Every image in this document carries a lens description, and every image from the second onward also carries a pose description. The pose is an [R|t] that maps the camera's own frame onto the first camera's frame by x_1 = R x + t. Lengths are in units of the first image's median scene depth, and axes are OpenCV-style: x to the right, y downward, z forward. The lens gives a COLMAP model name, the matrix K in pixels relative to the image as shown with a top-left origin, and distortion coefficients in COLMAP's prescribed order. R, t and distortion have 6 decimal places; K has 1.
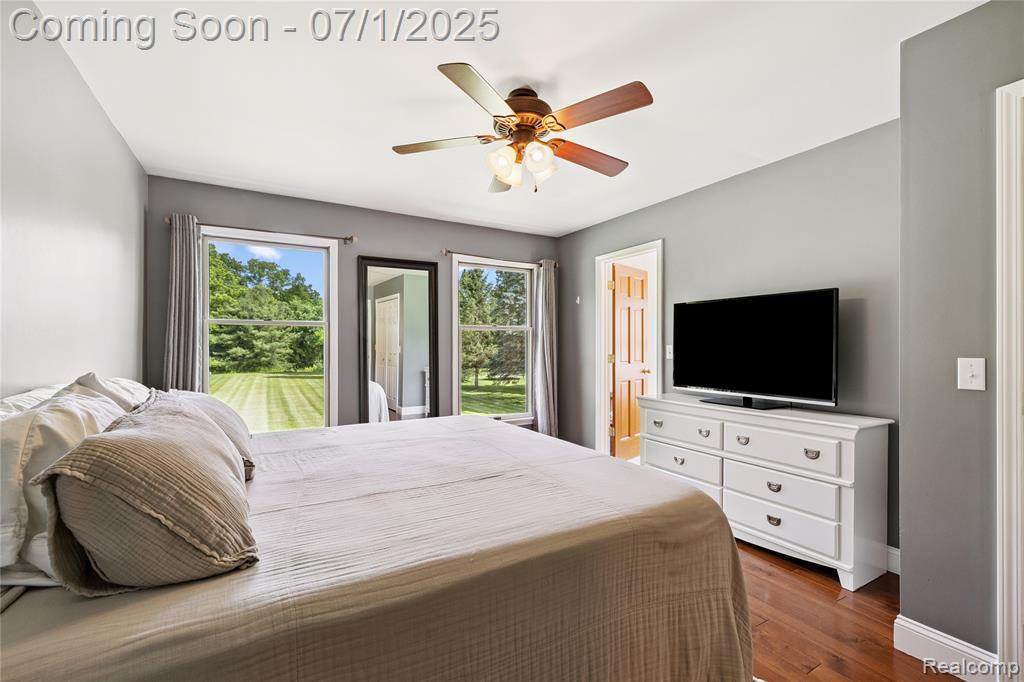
lens RADIAL K [[438.5, 0, 506.7], [0, 438.5, 347.2], [0, 0, 1]] dist [-0.000630, -0.000006]
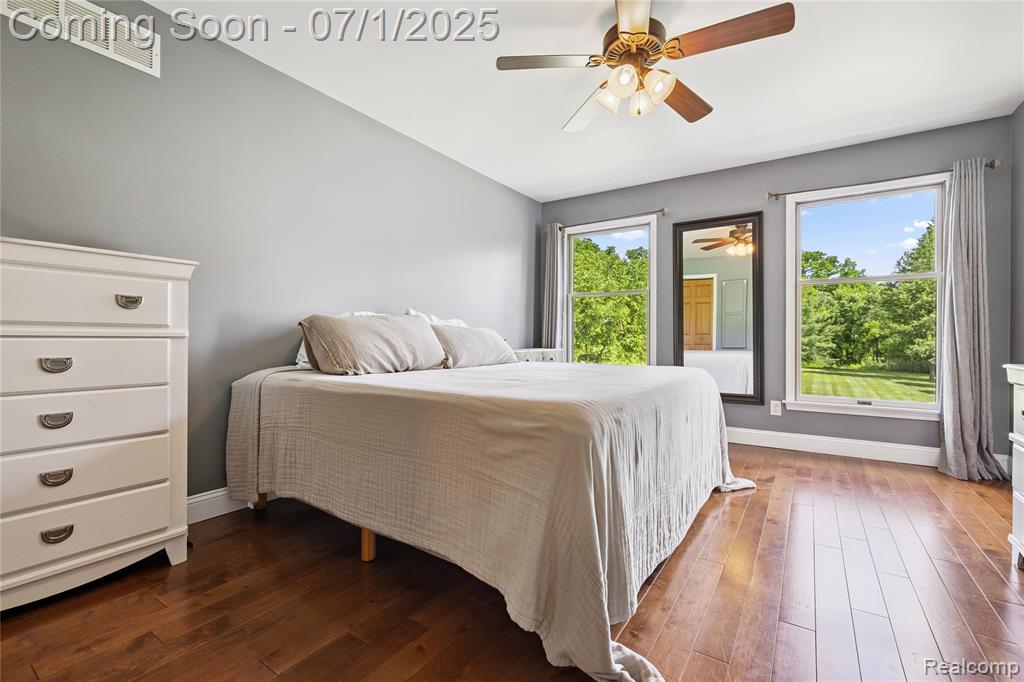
lens RADIAL K [[434.6, 0, 516.2], [0, 434.6, 339.4], [0, 0, 1]] dist [0.000324, 0.000357]
pose [[0.459080, 0.005143, -0.888380, 0.342087], [-0.008585, 0.999962, 0.001353, 0.059146], [0.888353, 0.007006, 0.459107, 0.144494]]
